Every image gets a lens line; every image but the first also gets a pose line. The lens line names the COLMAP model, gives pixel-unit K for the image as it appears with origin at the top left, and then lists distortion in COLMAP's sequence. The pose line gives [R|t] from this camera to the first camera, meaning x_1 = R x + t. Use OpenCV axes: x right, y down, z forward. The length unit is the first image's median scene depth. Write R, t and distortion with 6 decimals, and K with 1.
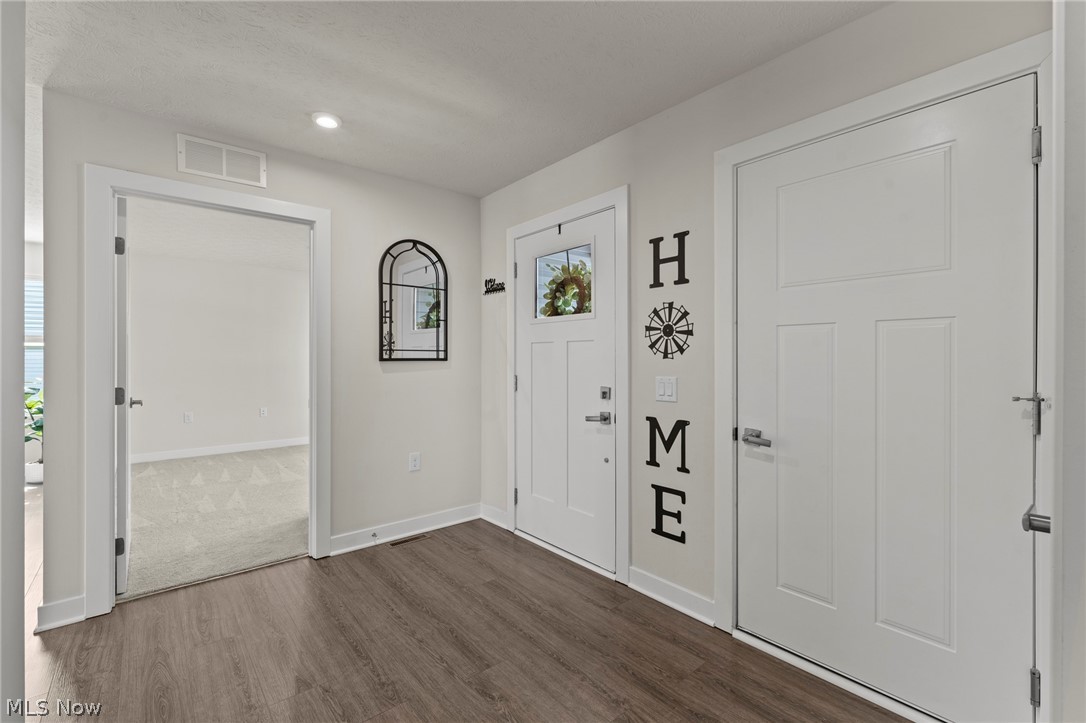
lens RADIAL K [[473.5, 0, 540.0], [0, 473.5, 357.9], [0, 0, 1]] dist [-0.001600, 0.000041]
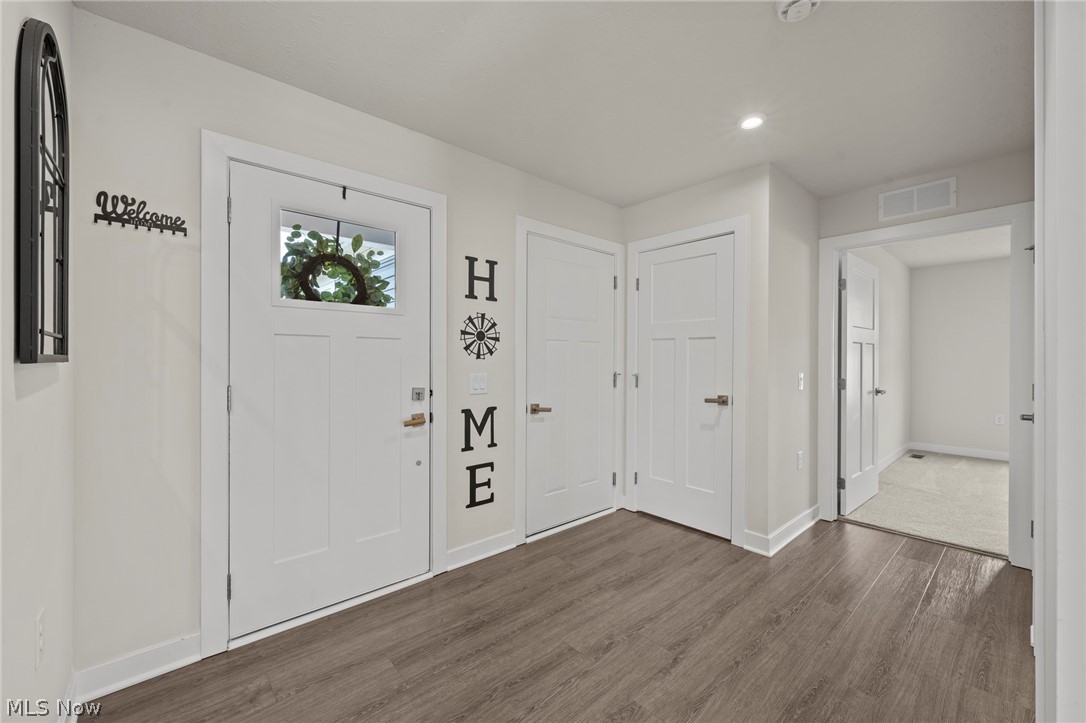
lens RADIAL K [[435.5, 0, 540.4], [0, 435.5, 359.3], [0, 0, 1]] dist [-0.002806, -0.000325]
pose [[-0.028293, 0.002253, 0.999597, -0.835624], [-0.004539, 0.999987, -0.002383, 0.004305], [-0.999589, -0.004605, -0.028283, 0.849649]]
